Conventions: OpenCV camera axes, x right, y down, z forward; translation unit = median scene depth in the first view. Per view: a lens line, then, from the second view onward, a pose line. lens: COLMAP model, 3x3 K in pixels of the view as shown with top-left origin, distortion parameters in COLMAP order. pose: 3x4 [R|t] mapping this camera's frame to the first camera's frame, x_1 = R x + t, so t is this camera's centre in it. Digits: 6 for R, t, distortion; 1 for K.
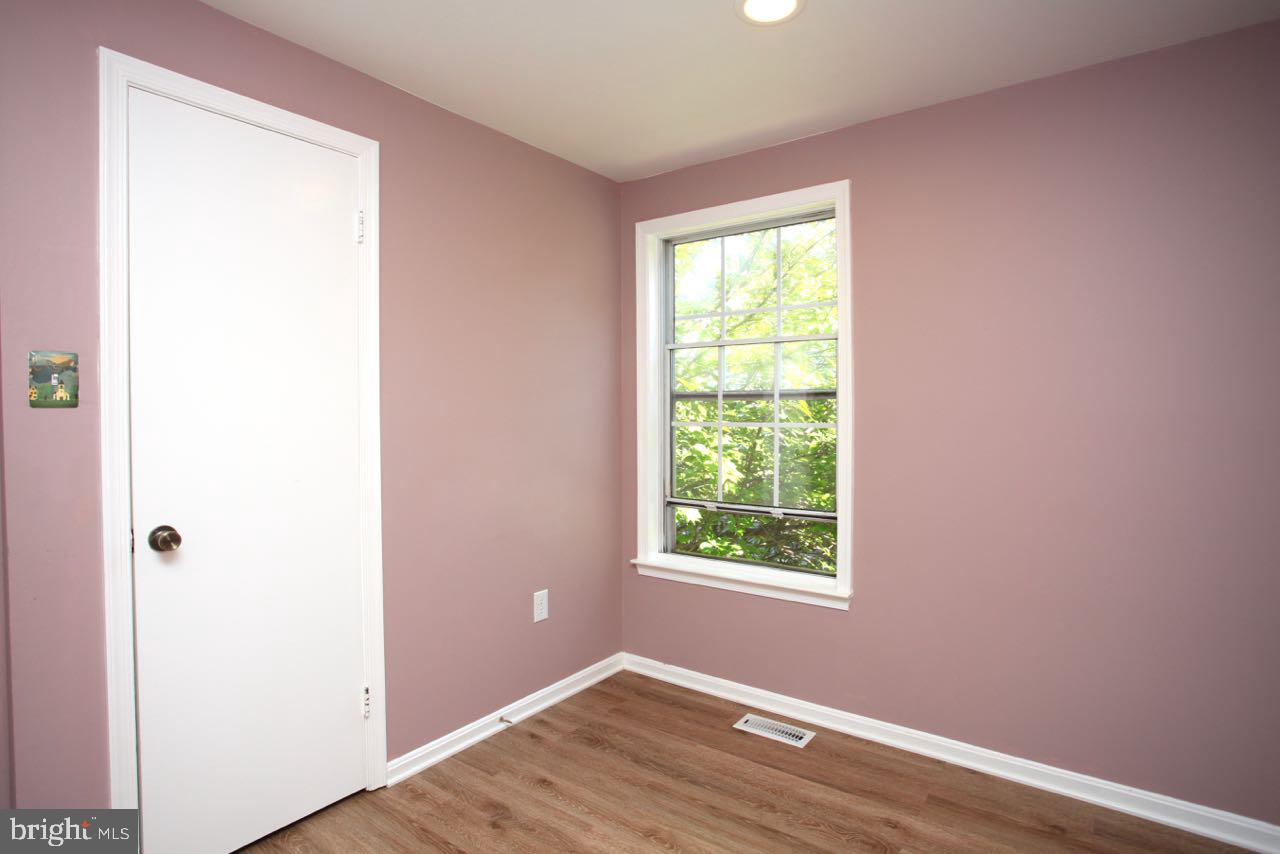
lens RADIAL K [[693.3, 0, 630.7], [0, 693.3, 425.0], [0, 0, 1]] dist [-0.002447, -0.002333]
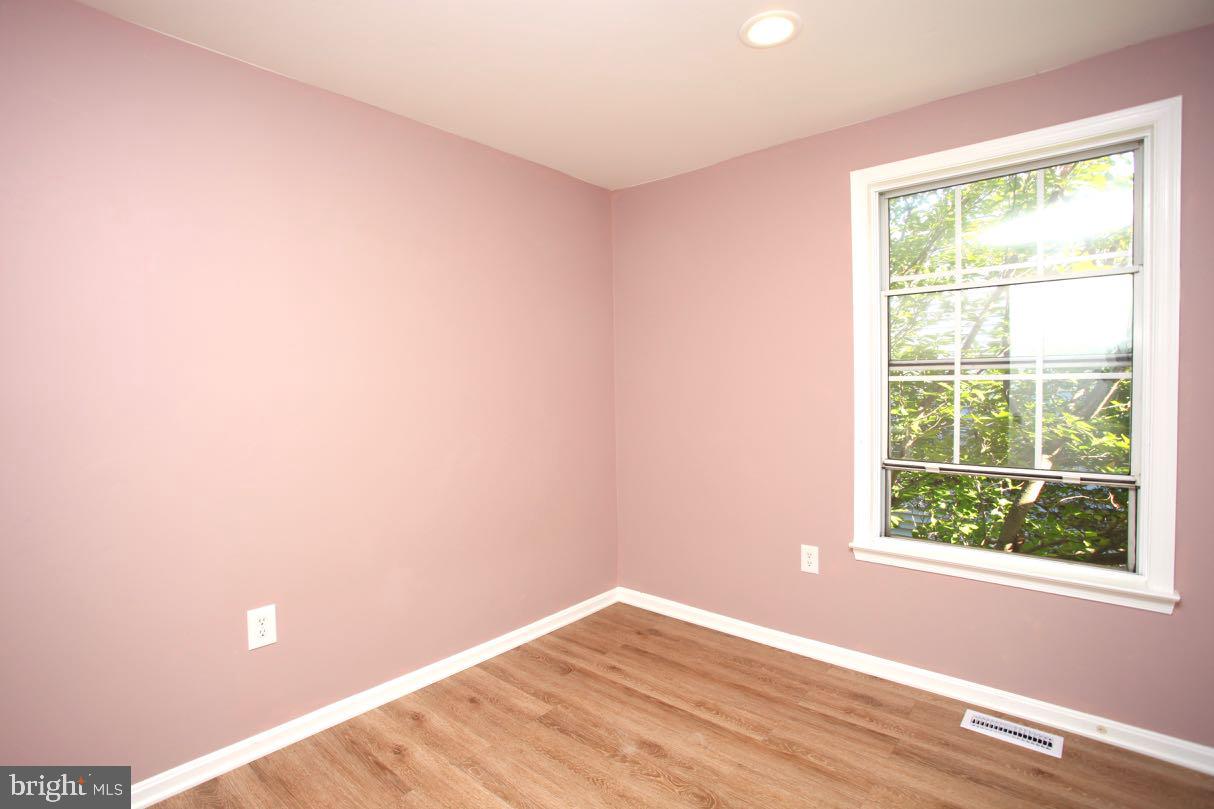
lens RADIAL K [[601.9, 0, 618.8], [0, 601.9, 394.5], [0, 0, 1]] dist [-0.002383, 0.002629]
pose [[0.999646, -0.006451, -0.025815, -0.285373], [0.006478, 0.999979, 0.000979, -0.003144], [0.025808, -0.001146, 0.999666, 0.210951]]
